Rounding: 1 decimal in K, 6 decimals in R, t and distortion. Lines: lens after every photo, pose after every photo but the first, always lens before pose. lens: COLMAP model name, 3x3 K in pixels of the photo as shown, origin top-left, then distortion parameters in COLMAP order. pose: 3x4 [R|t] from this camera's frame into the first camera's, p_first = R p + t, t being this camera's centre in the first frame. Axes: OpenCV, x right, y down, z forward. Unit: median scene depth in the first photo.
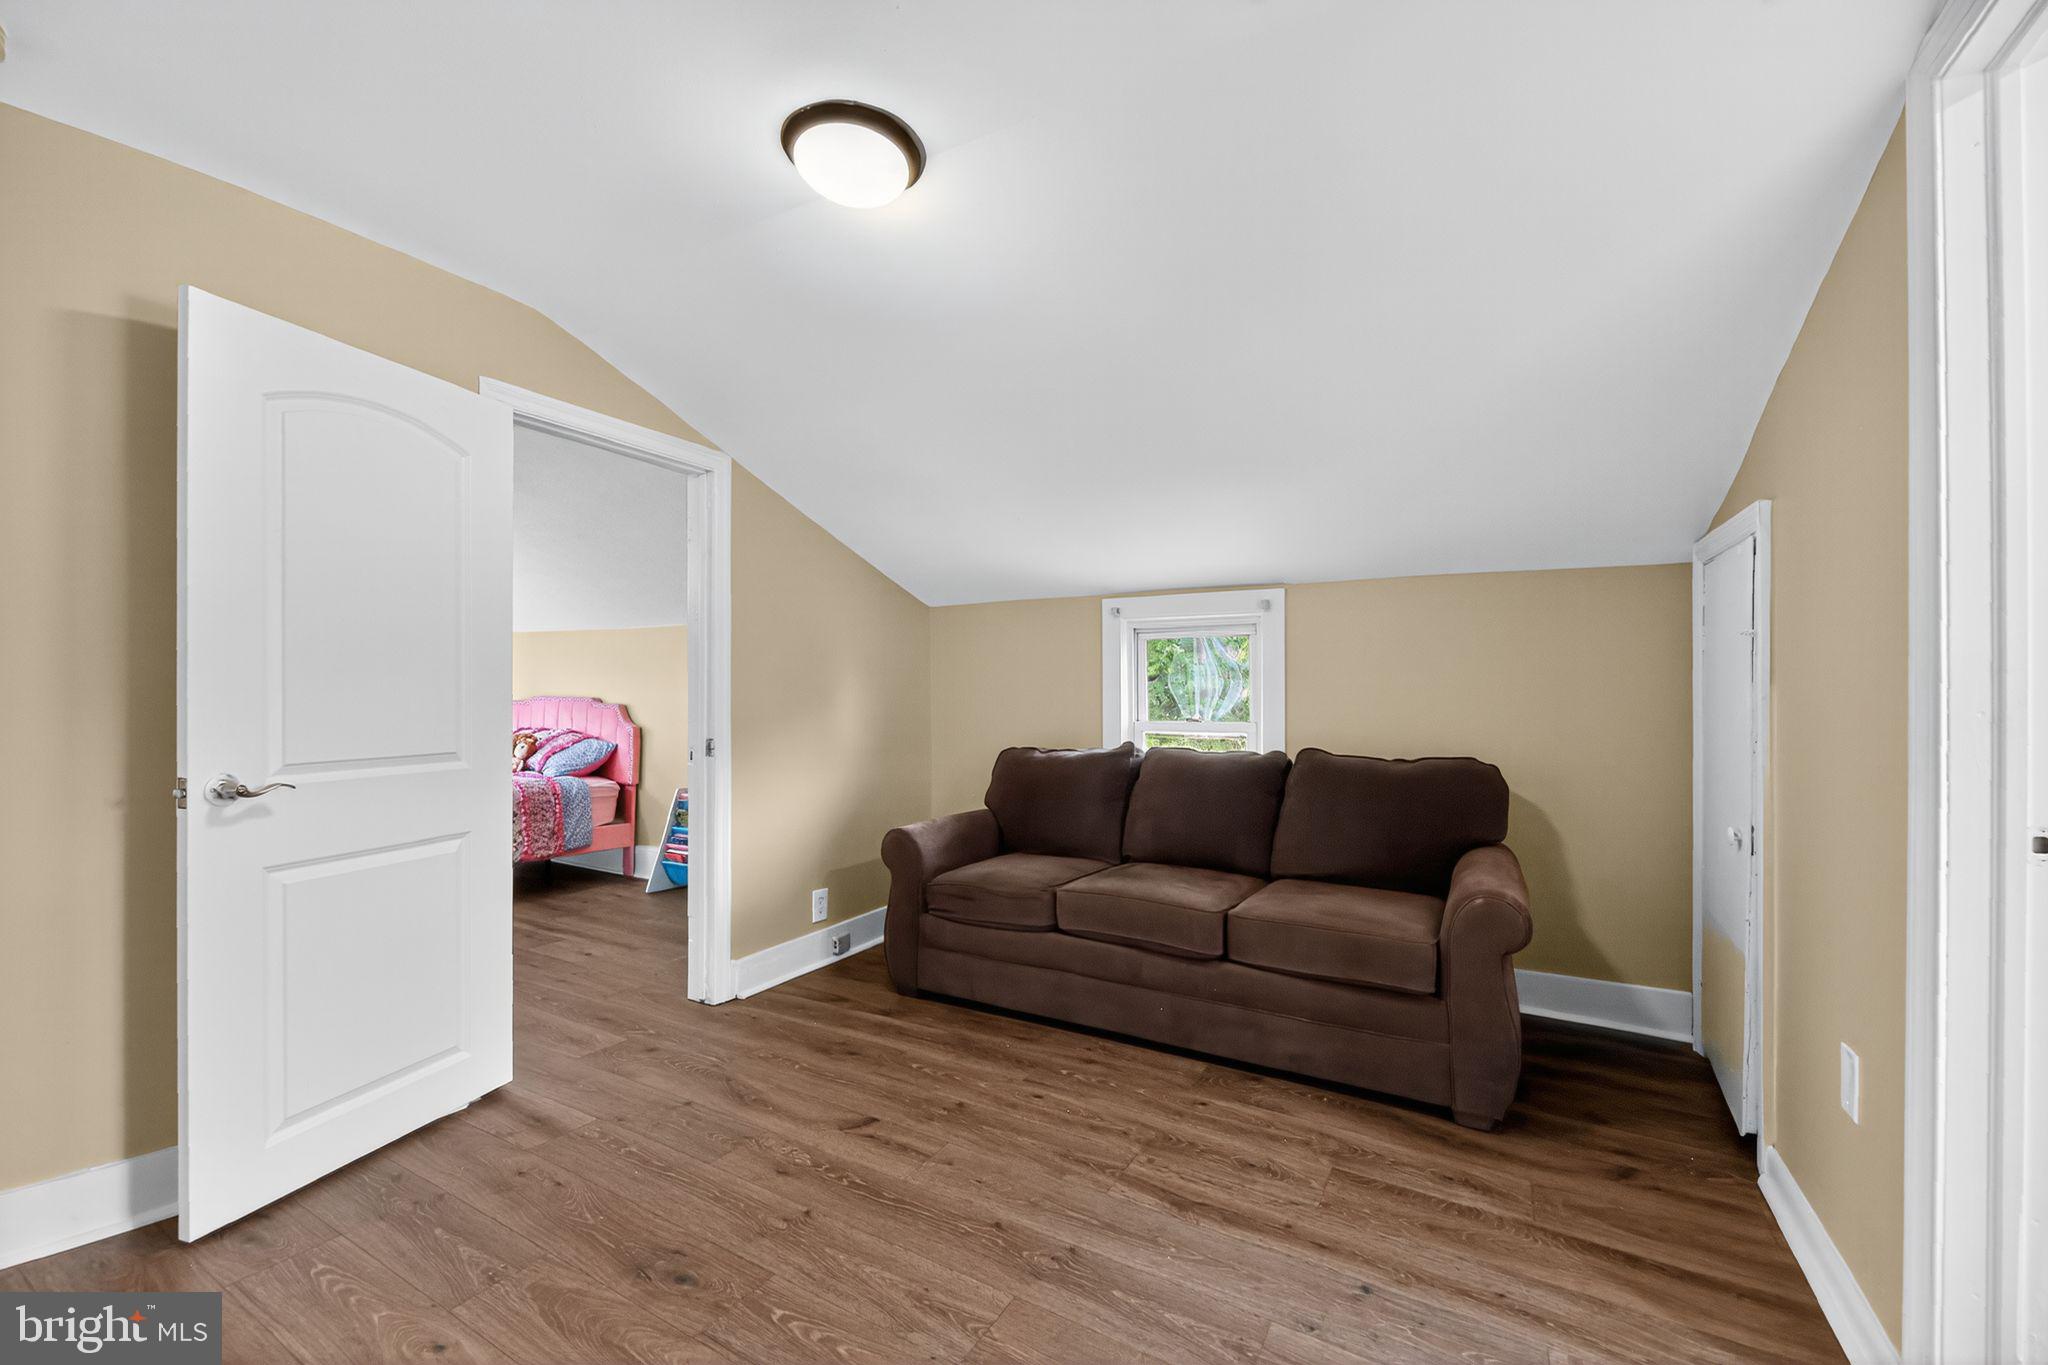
lens RADIAL K [[859.6, 0, 1012.6], [0, 859.6, 683.7], [0, 0, 1]] dist [-0.000644, -0.000135]
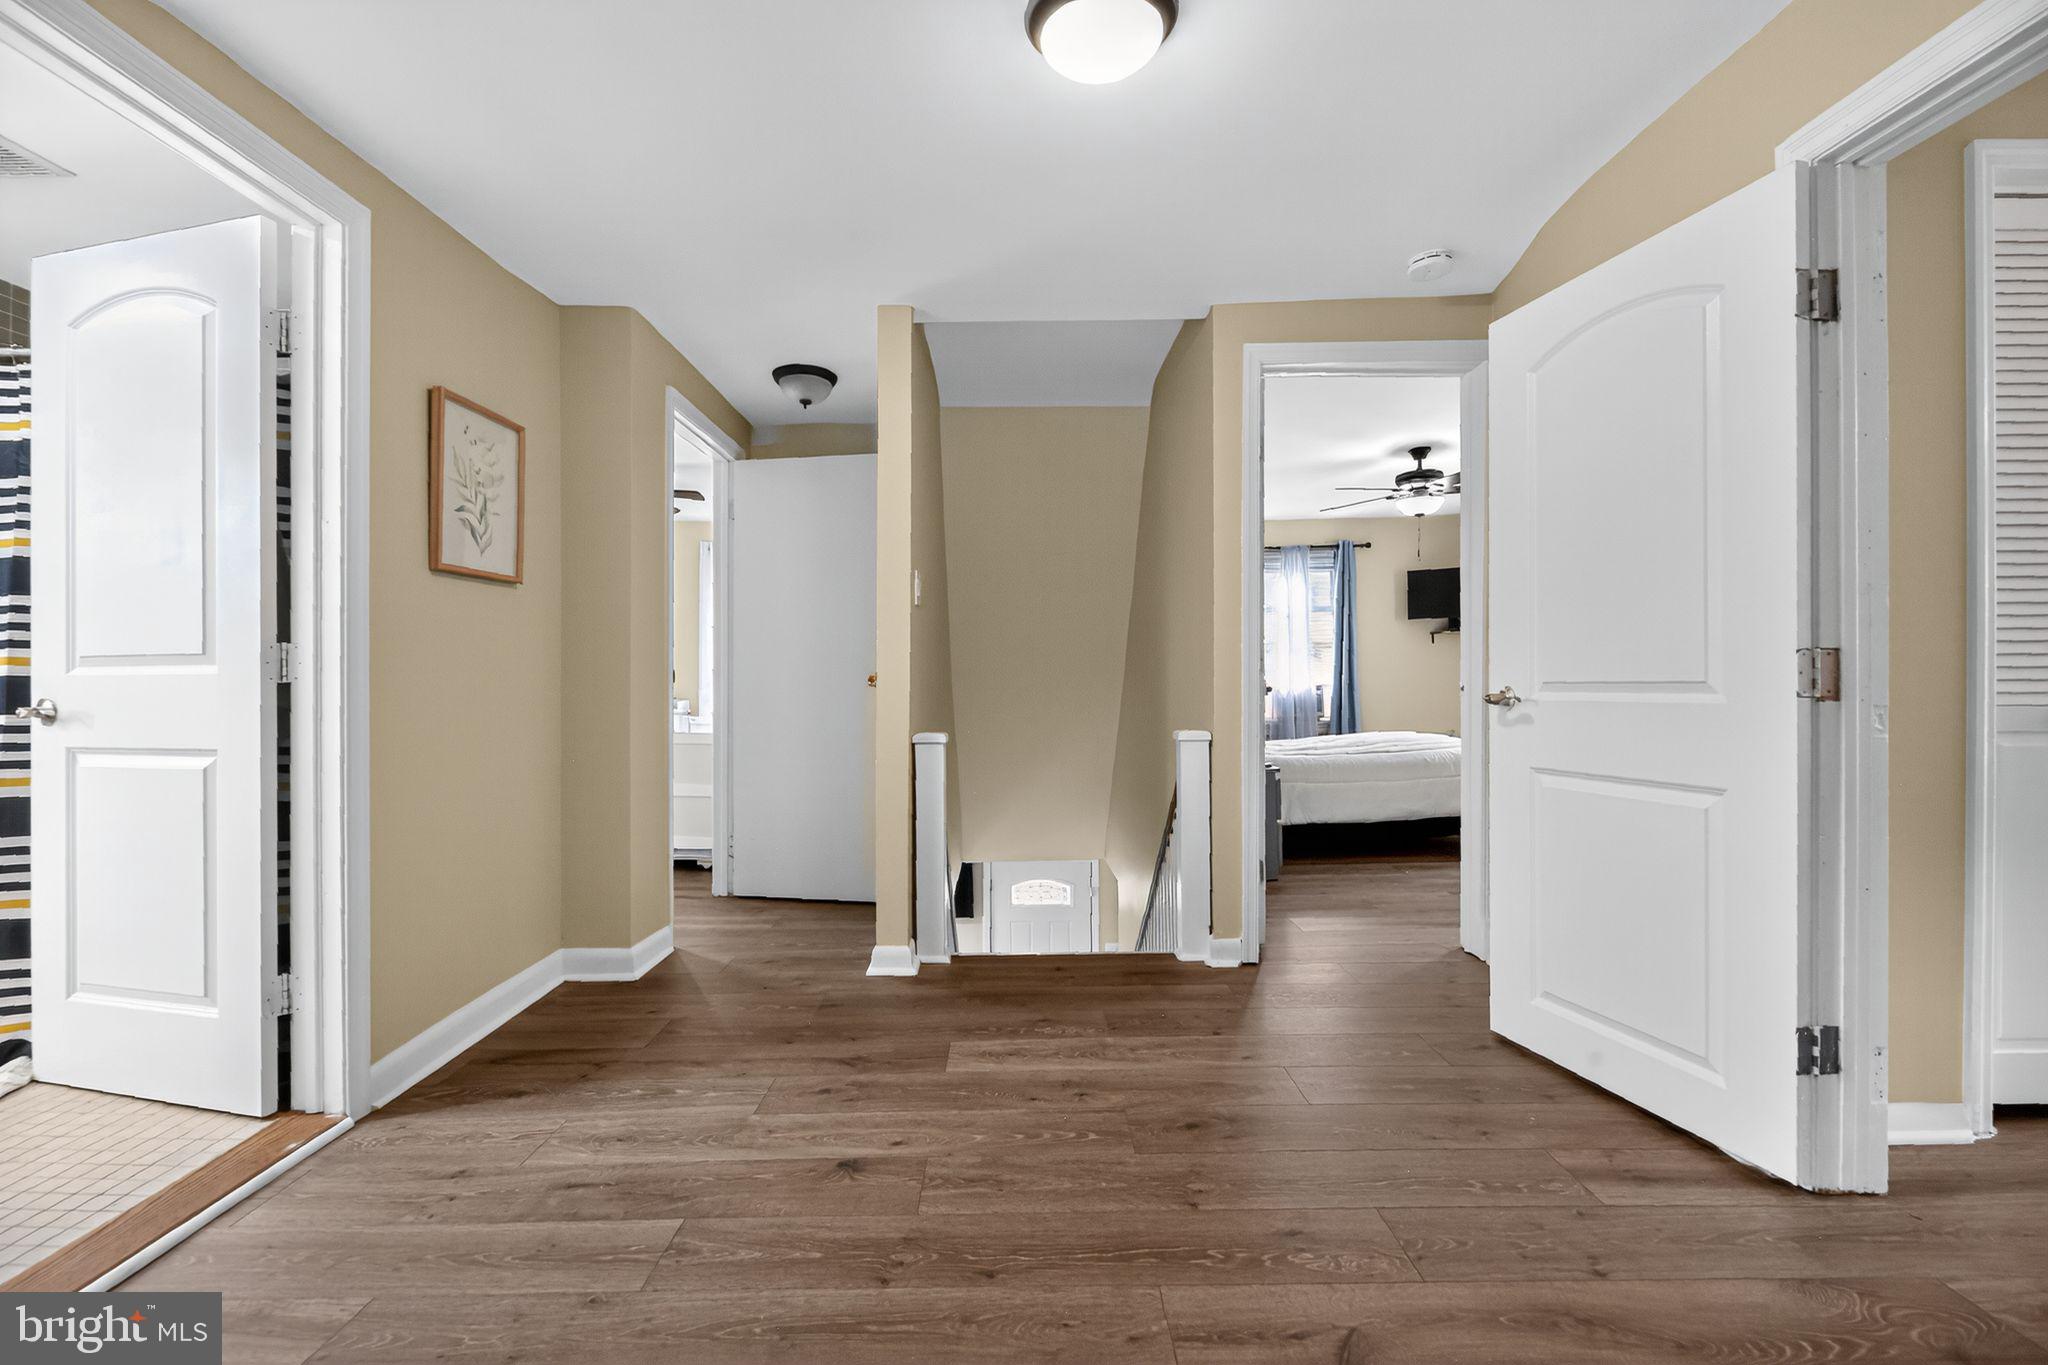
lens RADIAL K [[859.6, 0, 1012.6], [0, 859.6, 683.7], [0, 0, 1]] dist [-0.000644, -0.000135]
pose [[-0.865207, 0.004231, -0.501397, 0.351159], [0.006655, 0.999973, -0.003045, 0.098346], [0.501370, -0.005972, -0.865212, 1.684267]]
